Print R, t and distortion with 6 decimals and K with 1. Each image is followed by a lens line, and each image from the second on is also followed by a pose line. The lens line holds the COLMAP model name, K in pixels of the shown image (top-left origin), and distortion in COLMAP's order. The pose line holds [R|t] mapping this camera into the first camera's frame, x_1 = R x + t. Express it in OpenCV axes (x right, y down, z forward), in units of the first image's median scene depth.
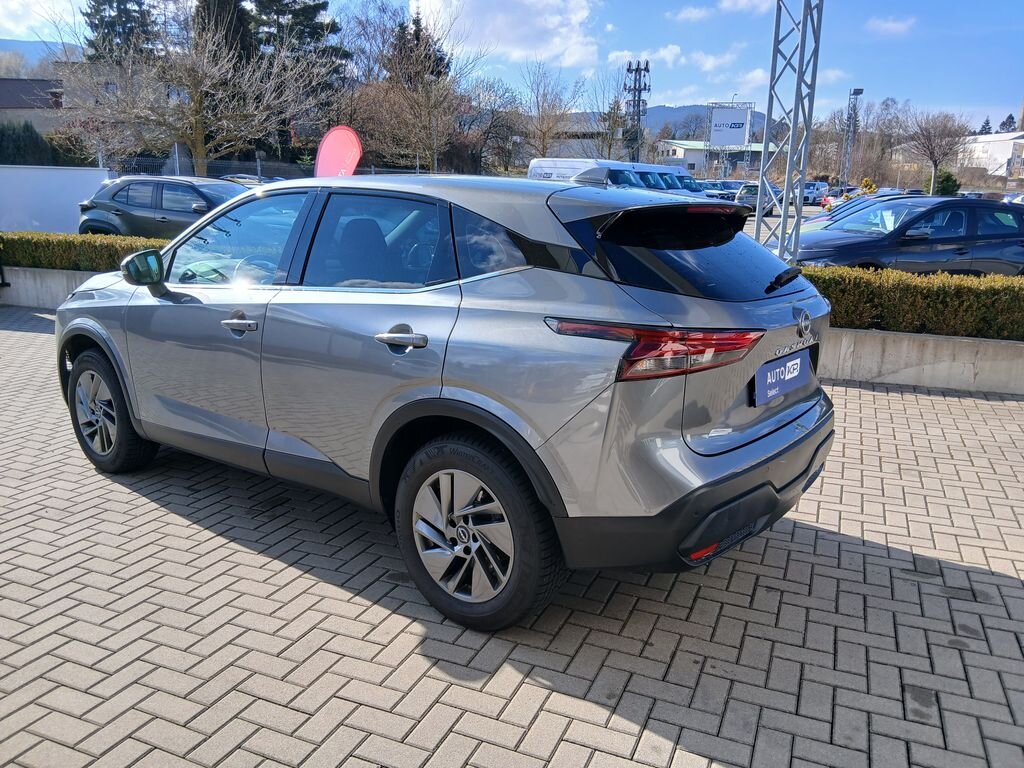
lens RADIAL K [[779.4, 0, 510.0], [0, 779.4, 375.9], [0, 0, 1]] dist [0.067252, -0.104344]
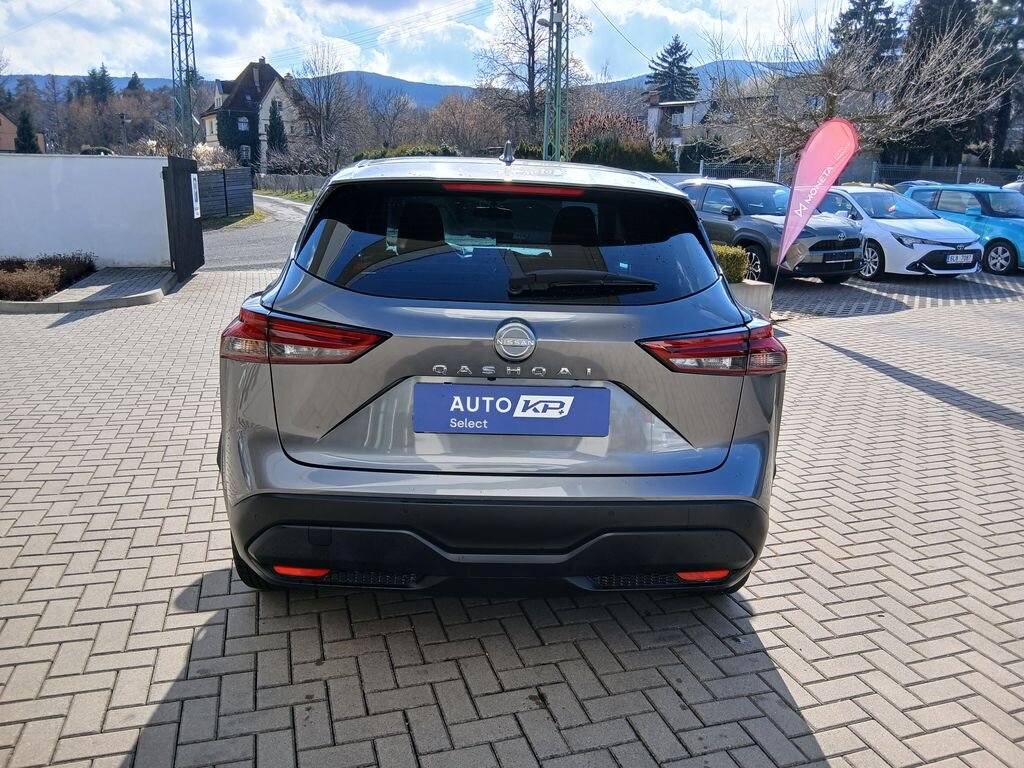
lens RADIAL K [[779.4, 0, 524.6], [0, 779.4, 380.5], [0, 0, 1]] dist [0.067252, -0.104344]
pose [[0.658281, 0.179677, -0.731015, 0.628417], [-0.184374, 0.980002, 0.074846, -0.060522], [0.729844, 0.085511, 0.678244, 0.352518]]
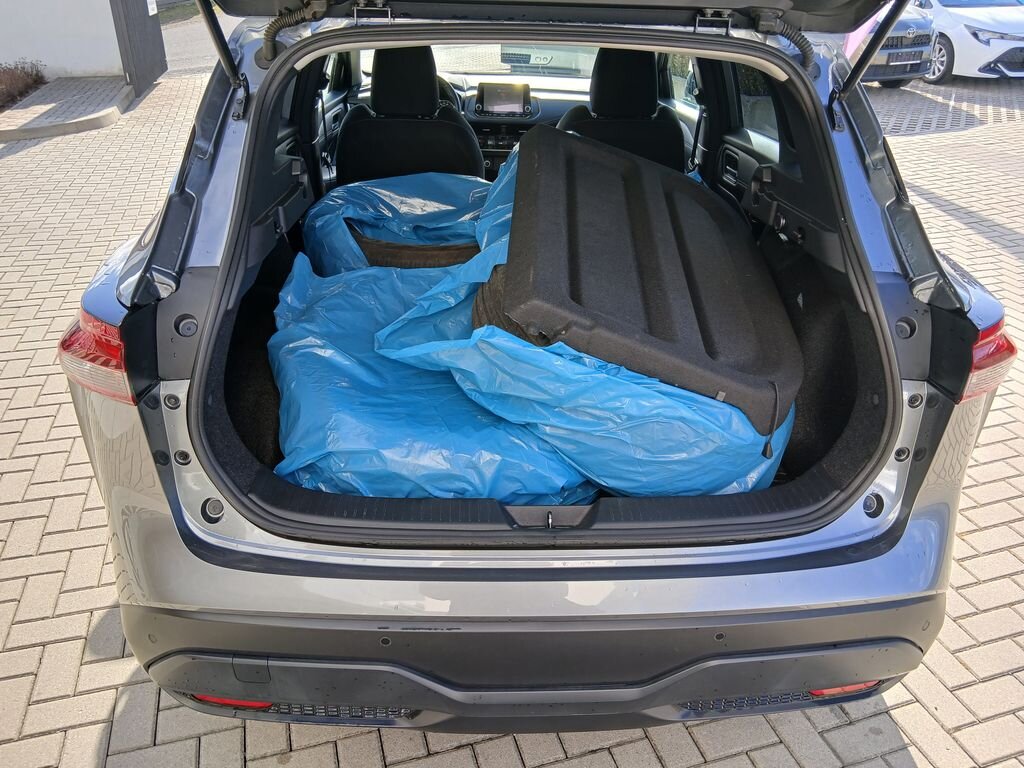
lens RADIAL K [[779.4, 0, 518.5], [0, 779.4, 383.3], [0, 0, 1]] dist [0.067252, -0.104344]
pose [[0.649491, 0.355828, -0.671973, 0.426851], [-0.176649, 0.930177, 0.321815, -0.131710], [0.739565, -0.090313, 0.666998, 0.488948]]
